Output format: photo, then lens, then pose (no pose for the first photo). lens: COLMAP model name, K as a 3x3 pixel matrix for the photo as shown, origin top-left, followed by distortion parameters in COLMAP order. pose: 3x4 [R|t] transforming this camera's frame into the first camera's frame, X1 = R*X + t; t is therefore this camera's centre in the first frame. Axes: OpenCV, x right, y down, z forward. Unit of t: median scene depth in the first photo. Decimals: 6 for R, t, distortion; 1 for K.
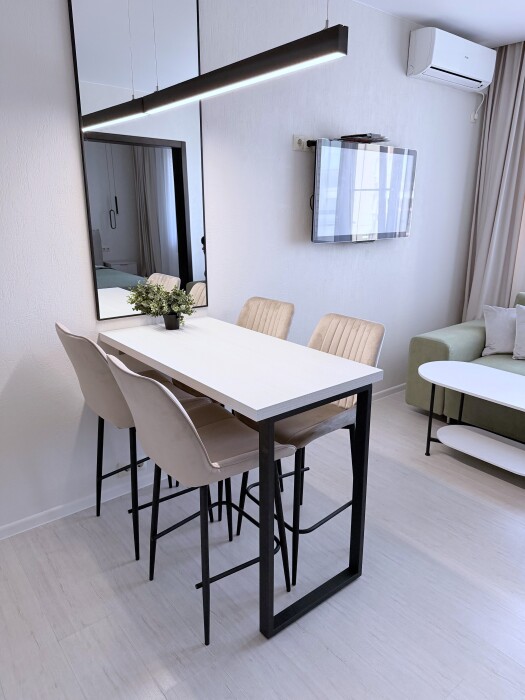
lens RADIAL K [[503.0, 0, 262.5], [0, 503.0, 350.0], [0, 0, 1]] dist [0.068987, -0.092858]
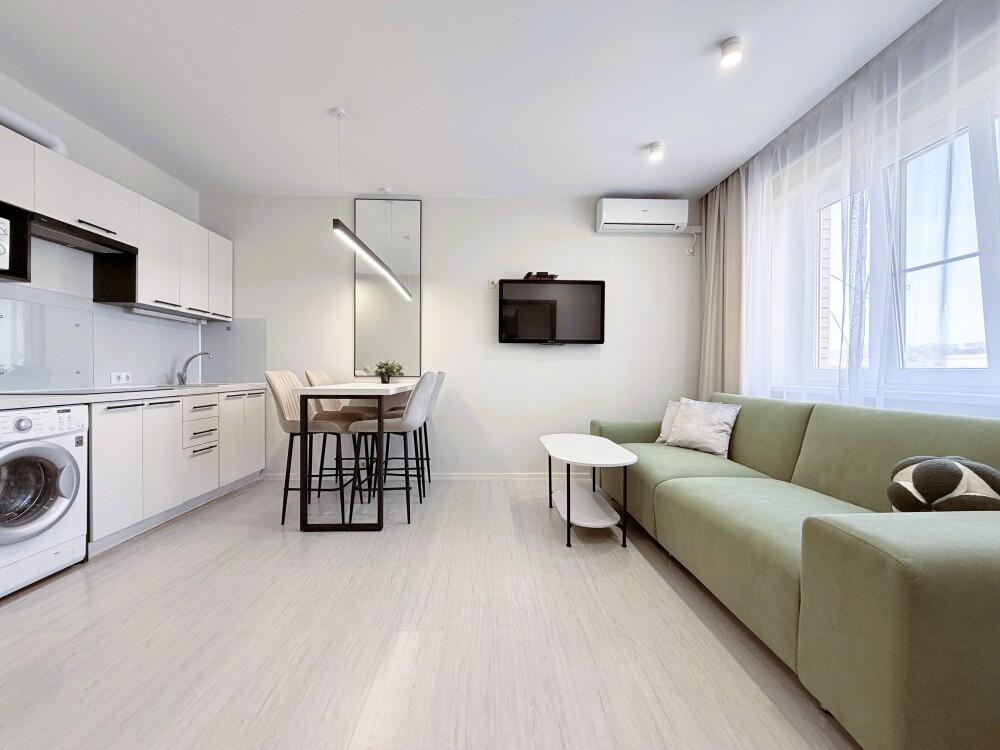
lens RADIAL K [[402.0, 0, 500.0], [0, 402.0, 375.0], [0, 0, 1]] dist [-0.000361, 0.000640]
pose [[0.787539, 0.006769, -0.616227, 1.113356], [-0.170576, 0.963267, -0.207416, 0.166879], [0.592187, 0.268462, 0.759765, 0.154447]]
